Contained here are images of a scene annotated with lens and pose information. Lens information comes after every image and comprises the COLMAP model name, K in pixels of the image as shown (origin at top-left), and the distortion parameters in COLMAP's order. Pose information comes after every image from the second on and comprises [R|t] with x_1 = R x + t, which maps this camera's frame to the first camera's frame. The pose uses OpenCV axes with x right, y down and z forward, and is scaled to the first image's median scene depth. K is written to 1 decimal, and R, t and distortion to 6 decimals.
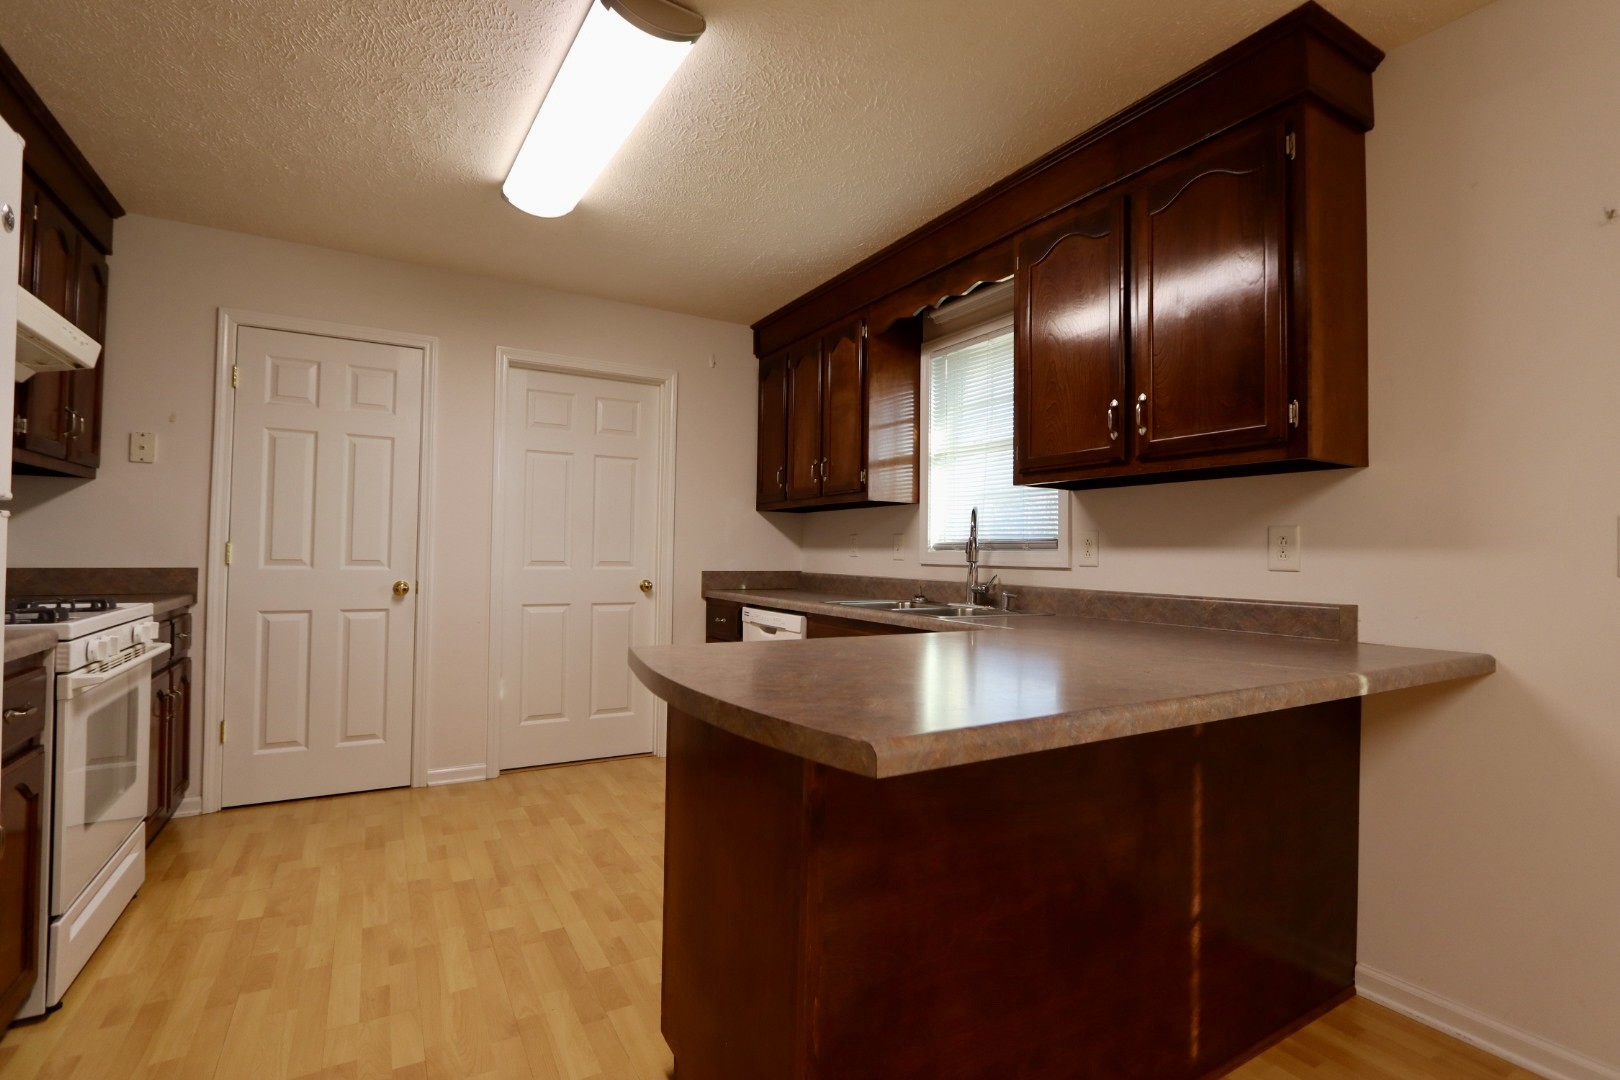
lens RADIAL K [[750.8, 0, 808.1], [0, 750.8, 536.3], [0, 0, 1]] dist [-0.016554, 0.001519]
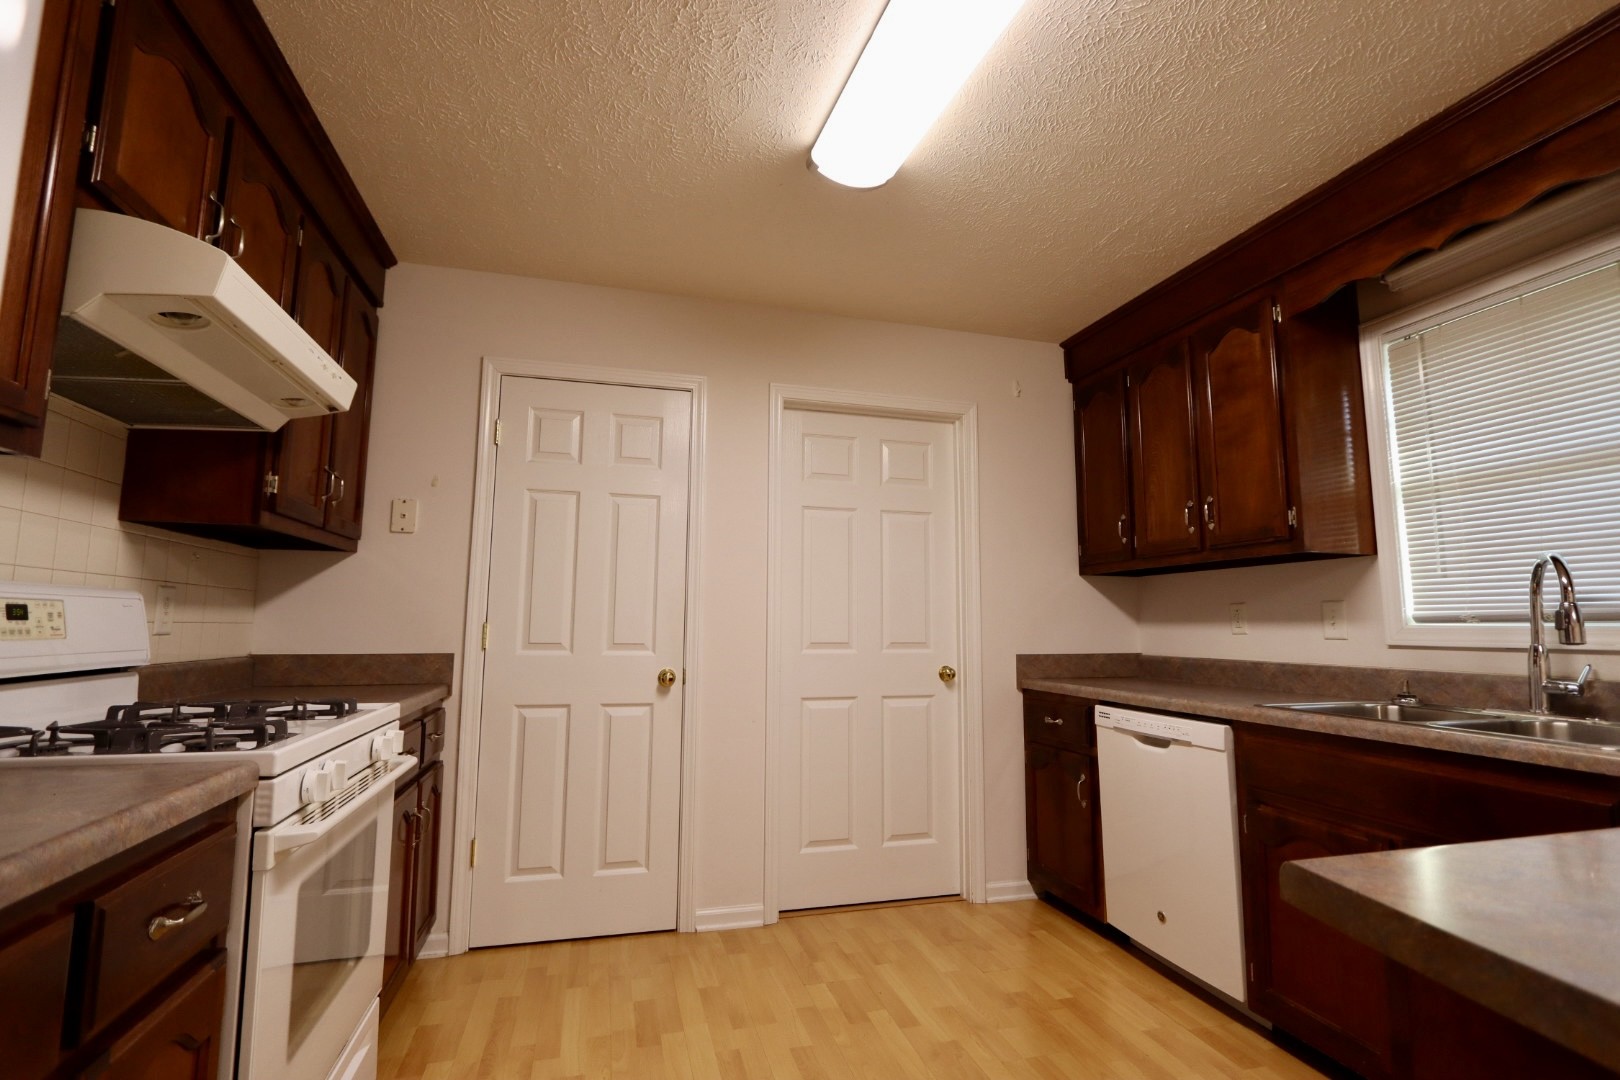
lens RADIAL K [[750.8, 0, 808.1], [0, 750.8, 536.3], [0, 0, 1]] dist [-0.016554, 0.001519]
pose [[0.967322, -0.038190, -0.250659, -0.195338], [0.013392, 0.994907, -0.099902, -0.000387], [0.253198, 0.093281, 0.962907, 0.248413]]
